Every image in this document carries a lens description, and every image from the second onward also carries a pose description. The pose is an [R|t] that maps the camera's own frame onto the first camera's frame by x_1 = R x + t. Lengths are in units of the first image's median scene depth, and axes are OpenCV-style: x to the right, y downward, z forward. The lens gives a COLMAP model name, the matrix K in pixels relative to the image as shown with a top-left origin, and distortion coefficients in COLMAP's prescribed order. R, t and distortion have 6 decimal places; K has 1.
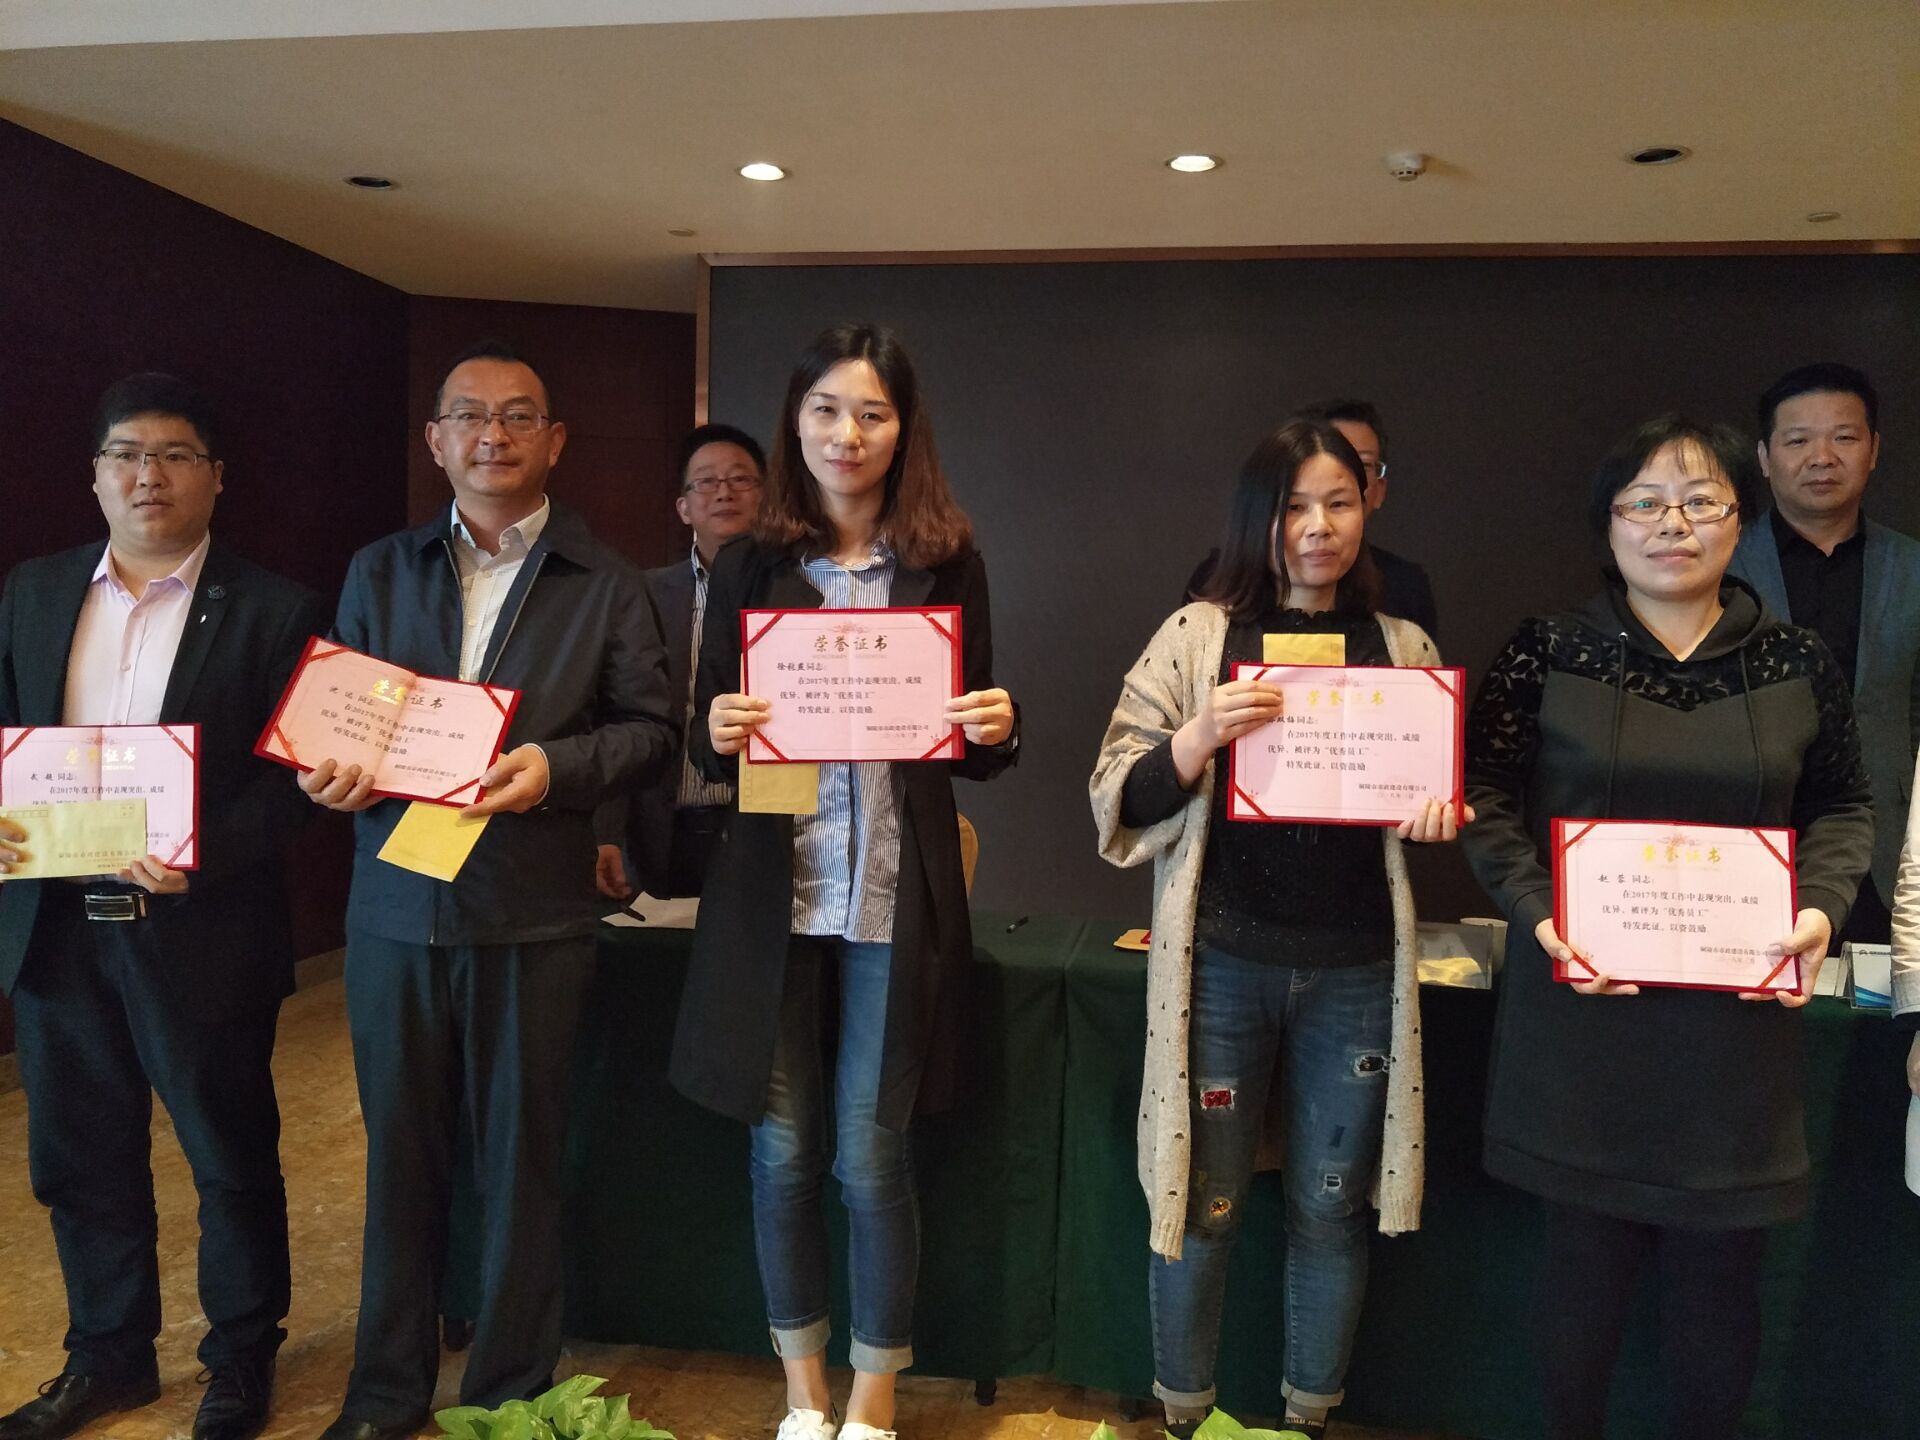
lens RADIAL K [[1660.0, 0, 957.3], [0, 1660.0, 710.4], [0, 0, 1]] dist [-0.001589, -0.013560]
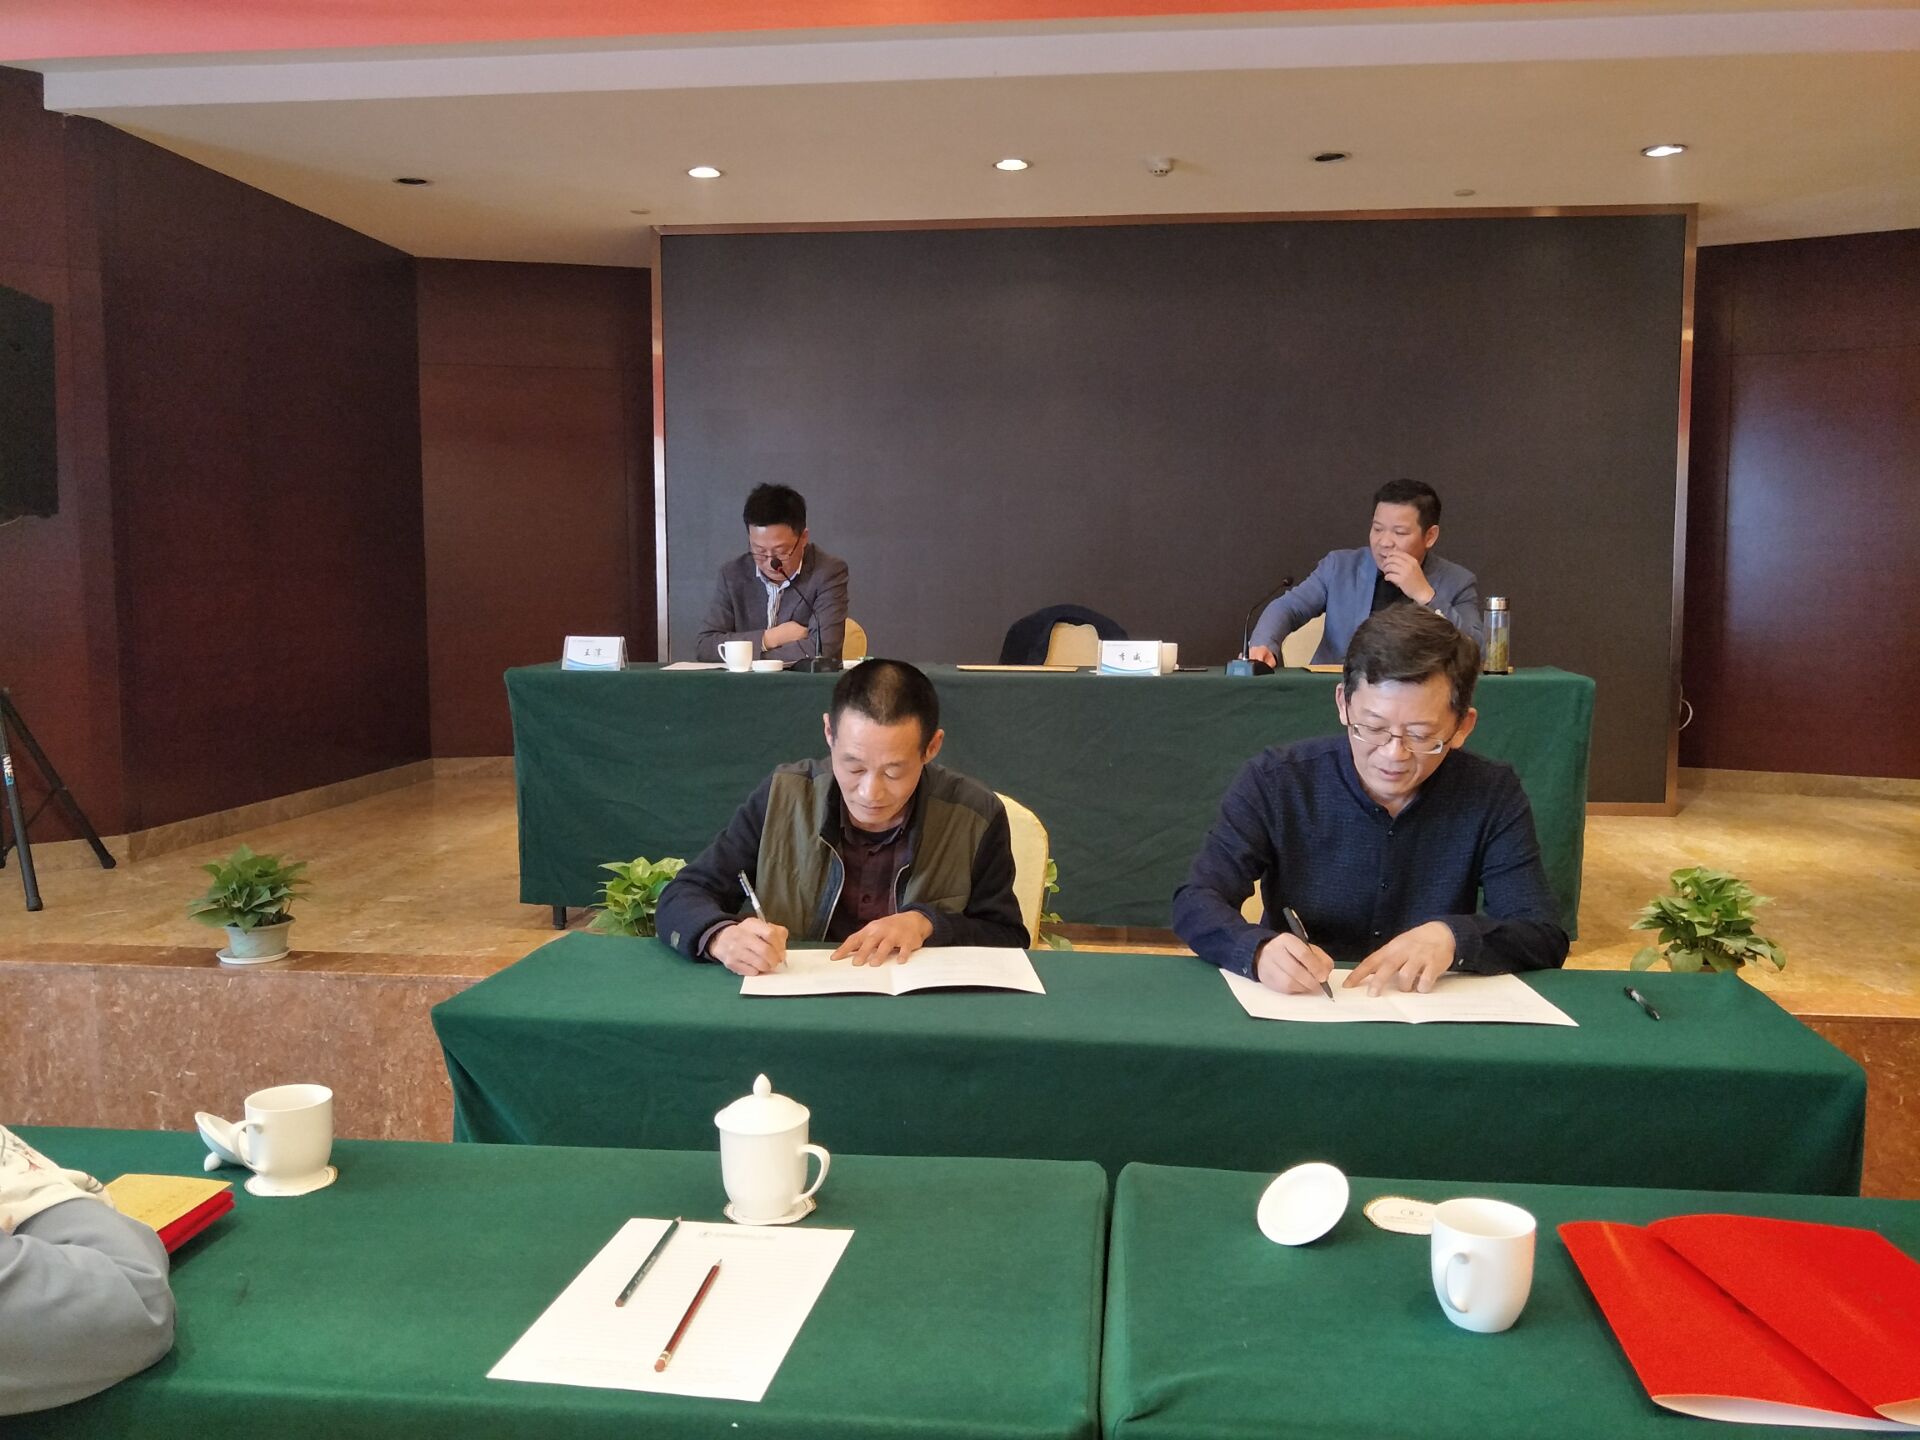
lens RADIAL K [[1660.0, 0, 968.7], [0, 1660.0, 705.2], [0, 0, 1]] dist [-0.001589, -0.013560]
pose [[0.997716, -0.030745, 0.060153, 0.006612], [0.027945, 0.998511, 0.046850, 0.076505], [-0.061504, -0.045062, 0.997089, -0.518372]]
